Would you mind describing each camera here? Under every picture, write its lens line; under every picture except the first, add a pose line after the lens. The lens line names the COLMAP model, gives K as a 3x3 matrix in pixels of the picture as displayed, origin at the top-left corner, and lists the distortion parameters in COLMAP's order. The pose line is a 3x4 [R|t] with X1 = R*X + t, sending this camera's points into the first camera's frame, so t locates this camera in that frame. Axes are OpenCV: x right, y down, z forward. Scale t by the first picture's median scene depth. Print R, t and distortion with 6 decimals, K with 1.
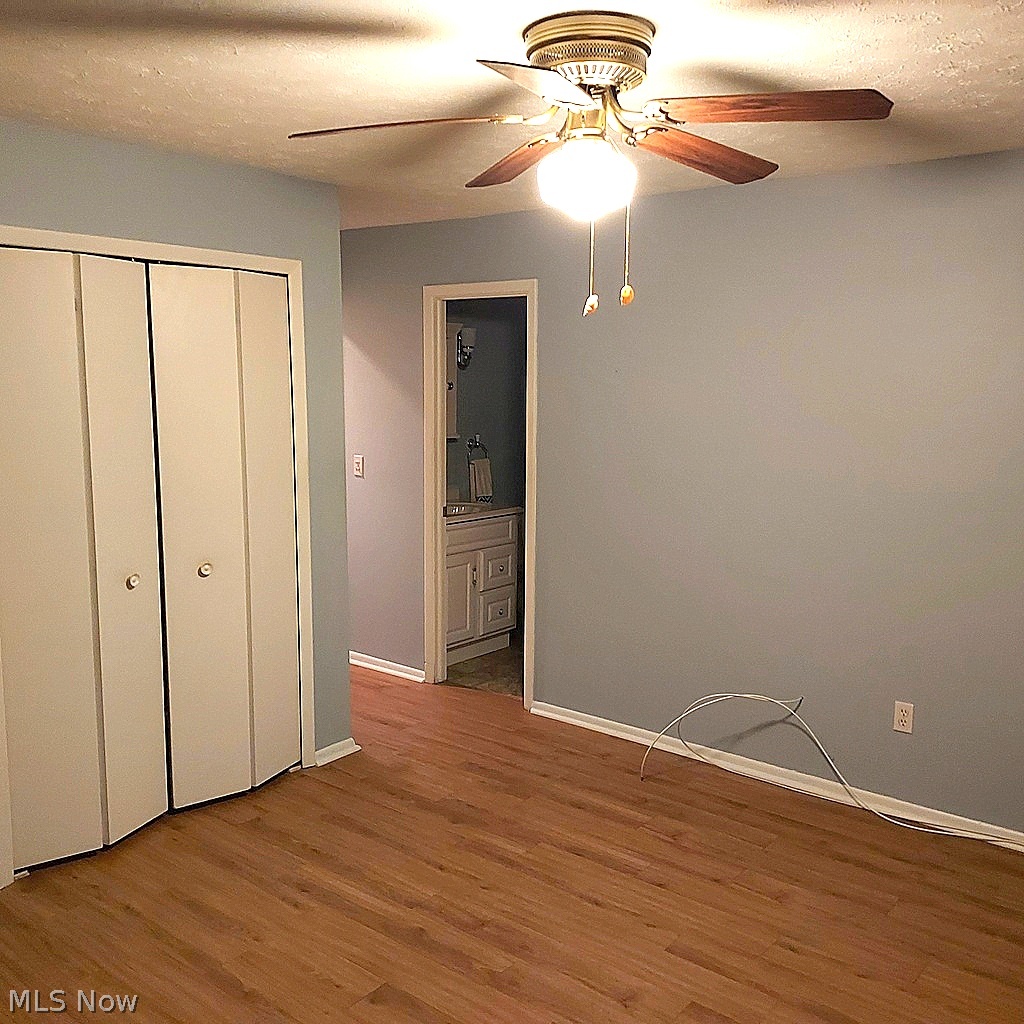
lens RADIAL K [[1012.9, 0, 512.0], [0, 1012.9, 512.0], [0, 0, 1]] dist [0.124983, -0.235085]
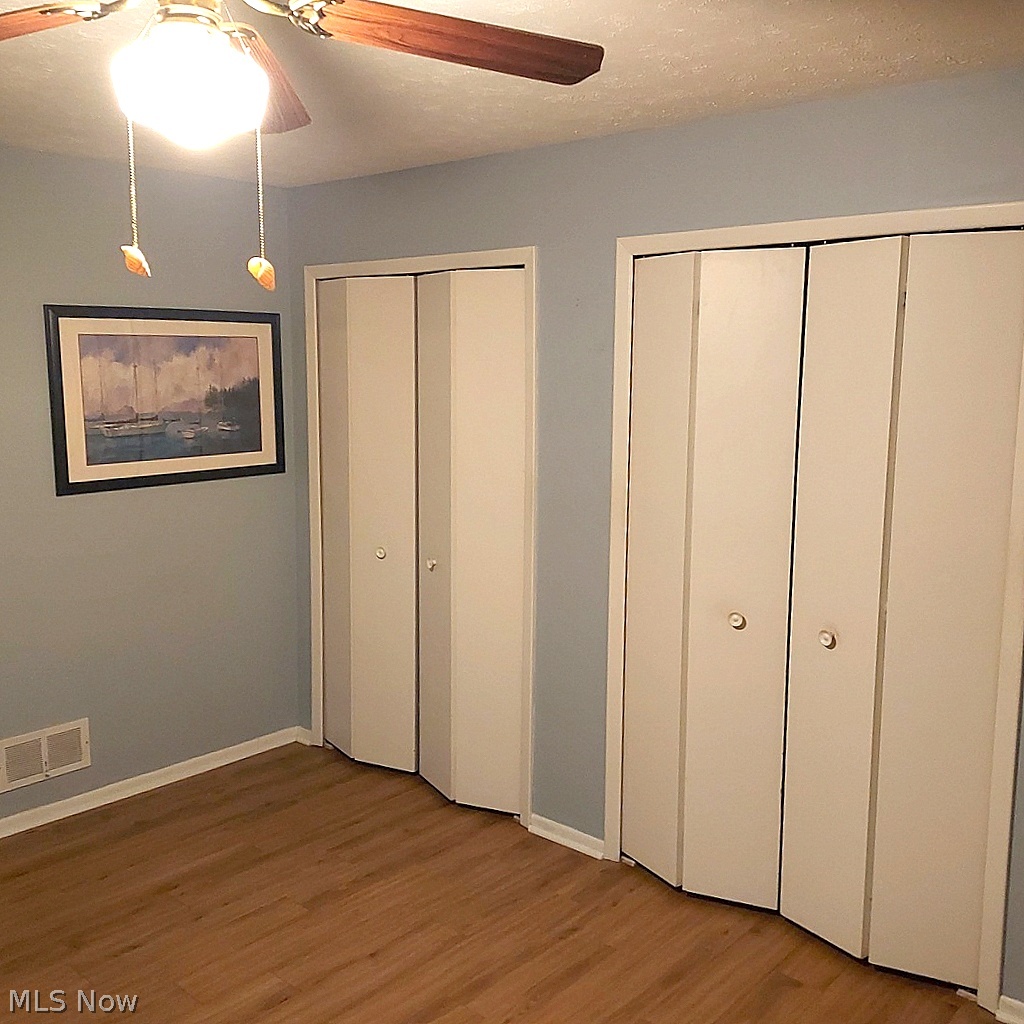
lens RADIAL K [[1012.9, 0, 512.0], [0, 1012.9, 512.0], [0, 0, 1]] dist [0.124983, -0.235085]
pose [[-0.056839, 0.144925, -0.987809, 0.490084], [-0.140569, 0.978391, 0.151631, -0.129705], [0.988438, 0.147474, -0.035239, 0.841665]]
